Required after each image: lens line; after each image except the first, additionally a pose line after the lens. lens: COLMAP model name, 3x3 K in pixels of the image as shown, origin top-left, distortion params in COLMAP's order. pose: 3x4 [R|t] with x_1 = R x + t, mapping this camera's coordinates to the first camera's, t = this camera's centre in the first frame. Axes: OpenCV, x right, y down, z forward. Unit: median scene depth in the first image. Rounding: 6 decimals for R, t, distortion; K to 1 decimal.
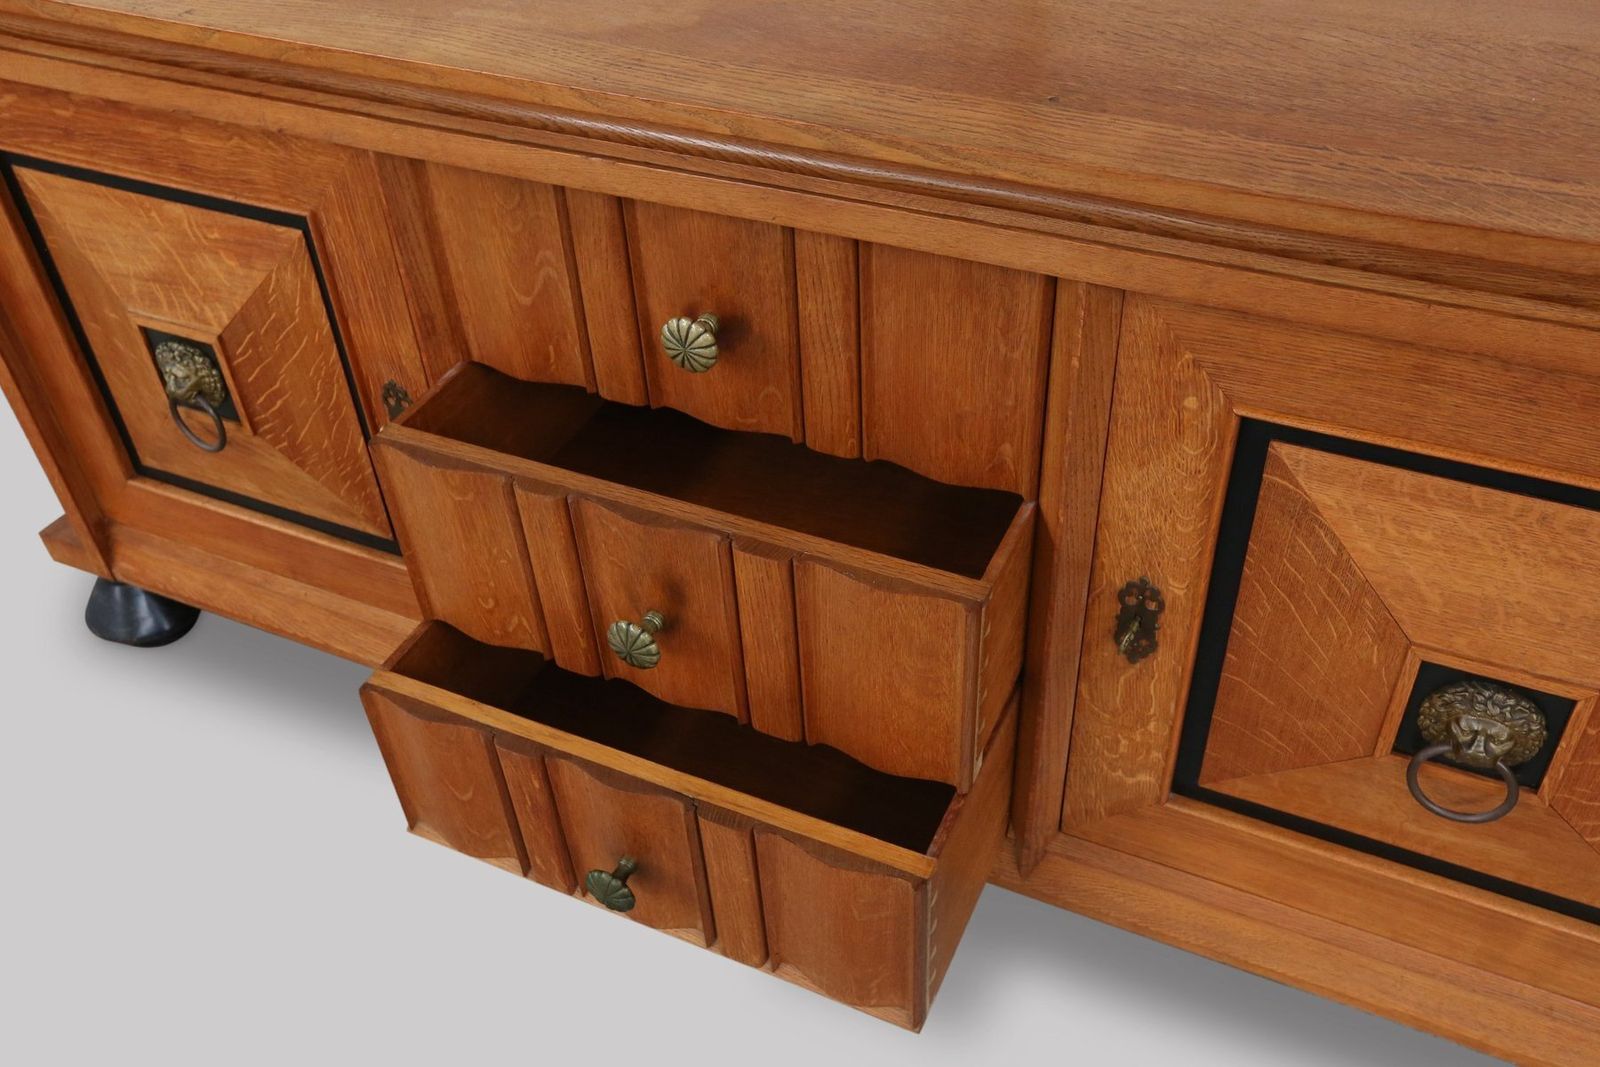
lens RADIAL K [[1490.7, 0, 735.6], [0, 1490.7, 660.2], [0, 0, 1]] dist [-0.001610, 0.014419]
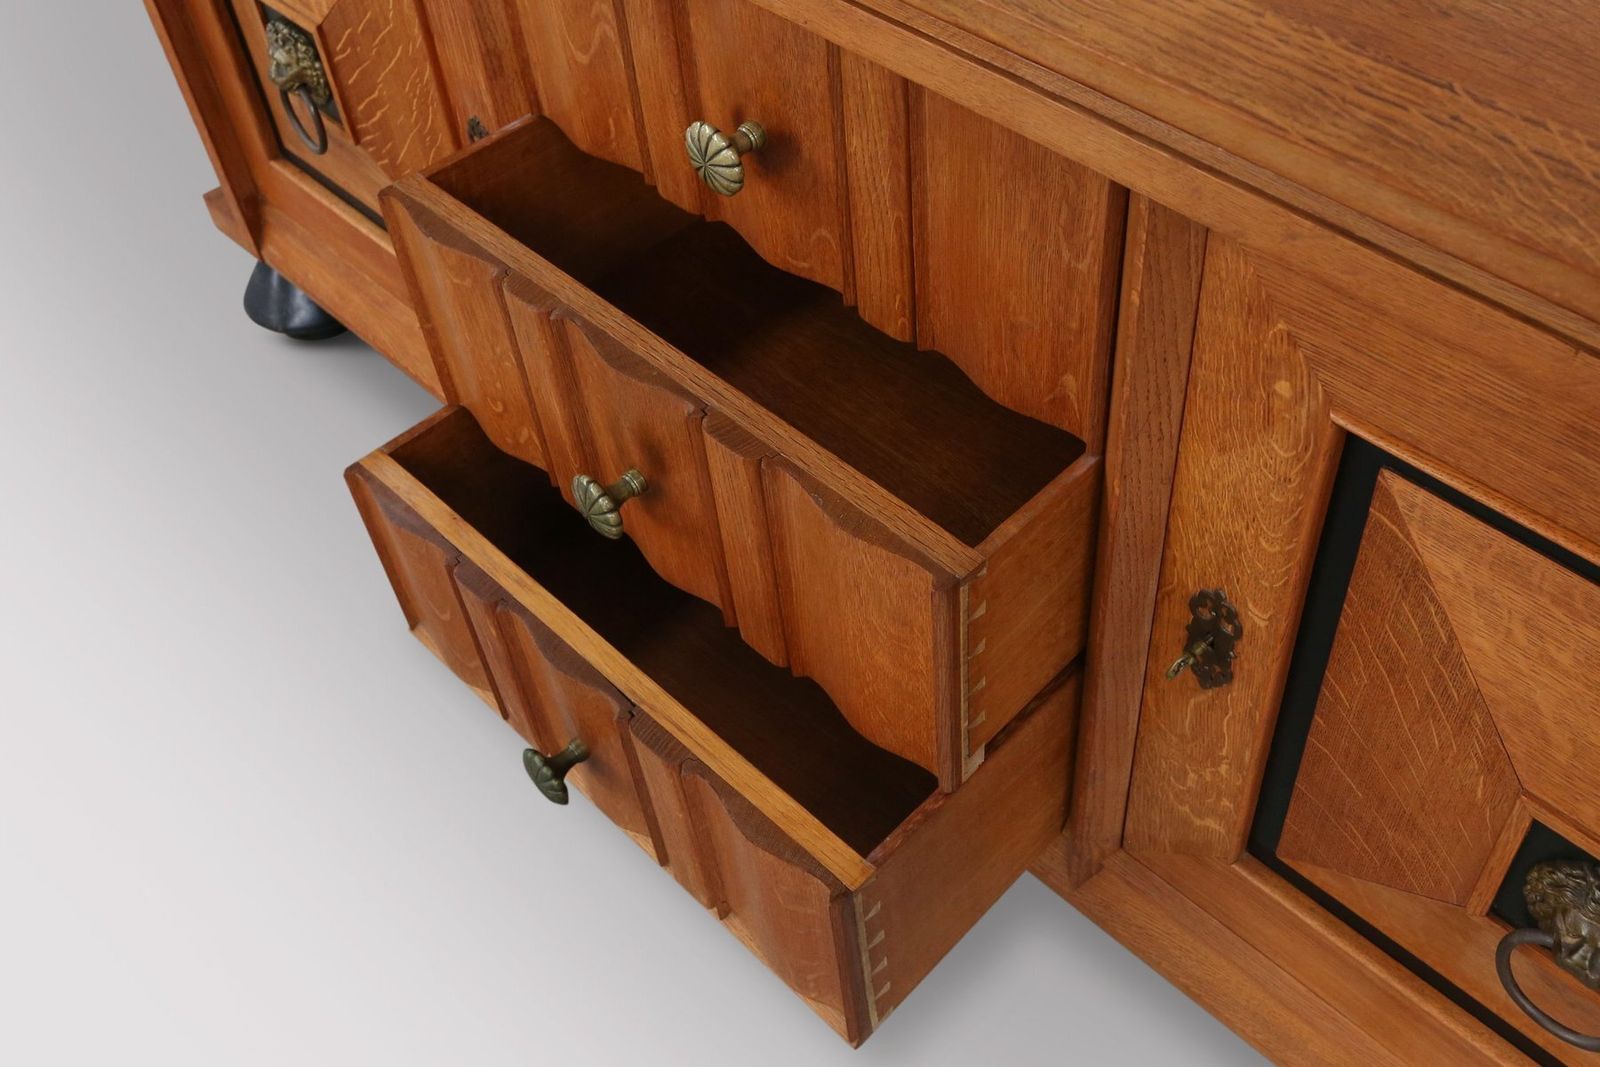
lens RADIAL K [[1582.7, 0, 847.1], [0, 1582.7, 517.8], [0, 0, 1]] dist [-0.003888, 0.000000]
pose [[0.951806, 0.241297, -0.189317, 0.230225], [-0.226793, 0.969280, 0.095192, -0.119460], [0.206470, -0.047669, 0.977291, 0.187136]]
